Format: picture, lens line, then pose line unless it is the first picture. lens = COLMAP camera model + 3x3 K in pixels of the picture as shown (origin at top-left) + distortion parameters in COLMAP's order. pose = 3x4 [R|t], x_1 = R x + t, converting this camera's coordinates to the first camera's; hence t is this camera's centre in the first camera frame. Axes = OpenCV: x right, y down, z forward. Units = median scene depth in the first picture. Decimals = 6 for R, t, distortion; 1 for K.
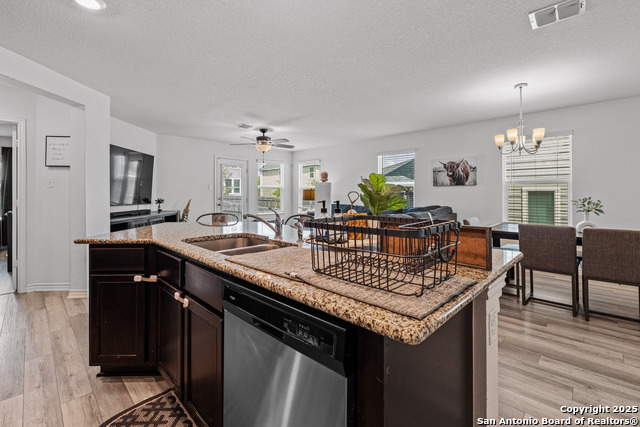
lens RADIAL K [[283.7, 0, 319.9], [0, 283.7, 194.2], [0, 0, 1]] dist [0.014763, 0.000011]
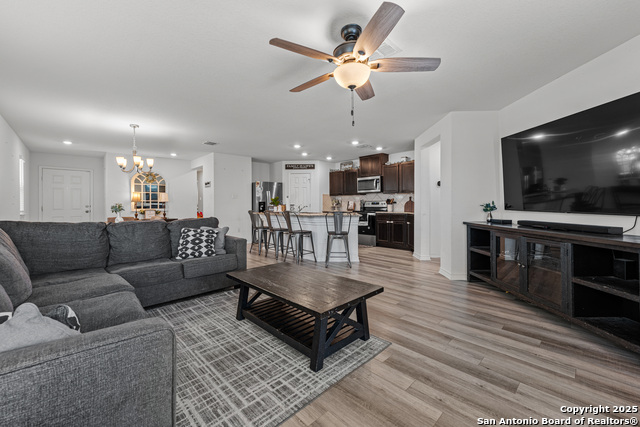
lens RADIAL K [[261.6, 0, 329.8], [0, 261.6, 202.2], [0, 0, 1]] dist [0.000554, 0.000081]
pose [[-0.999985, 0.005250, -0.001732, -0.154200], [0.005264, 0.999953, -0.008129, 0.014358], [0.001689, -0.008138, -0.999965, 1.266875]]
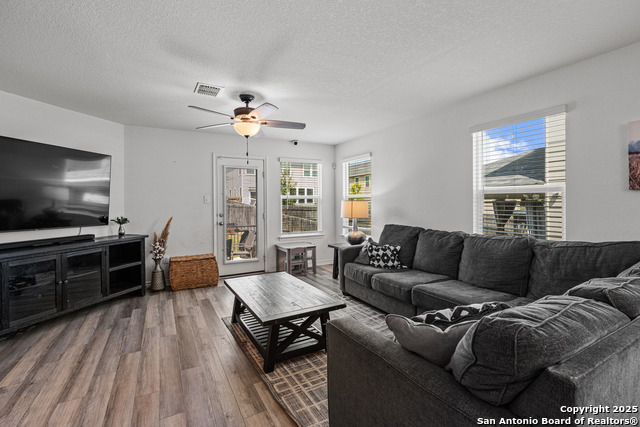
lens RADIAL K [[291.0, 0, 319.5], [0, 291.0, 204.1], [0, 0, 1]] dist [-0.000548, -0.000025]
pose [[0.958604, -0.007389, -0.284647, 0.094553], [0.008216, 0.999965, 0.001711, -0.012974], [0.284624, -0.003979, 0.958631, 0.452801]]
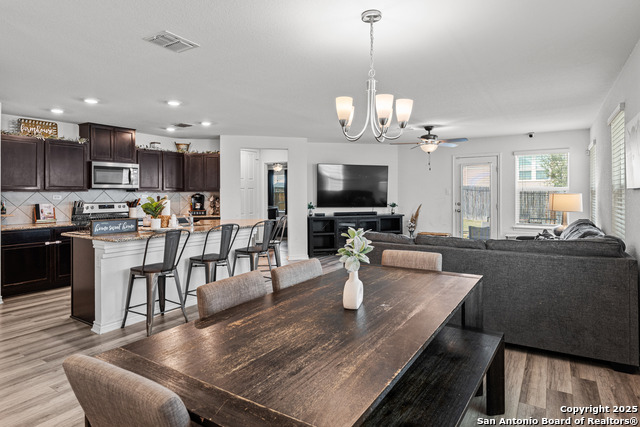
lens RADIAL K [[356.6, 0, 320.2], [0, 356.6, 191.7], [0, 0, 1]] dist [0.004036, 0.000017]
pose [[0.215074, -0.004801, -0.976586, 0.739716], [0.005302, 0.999979, -0.003748, -0.024035], [0.976583, -0.004372, 0.215095, 0.406059]]
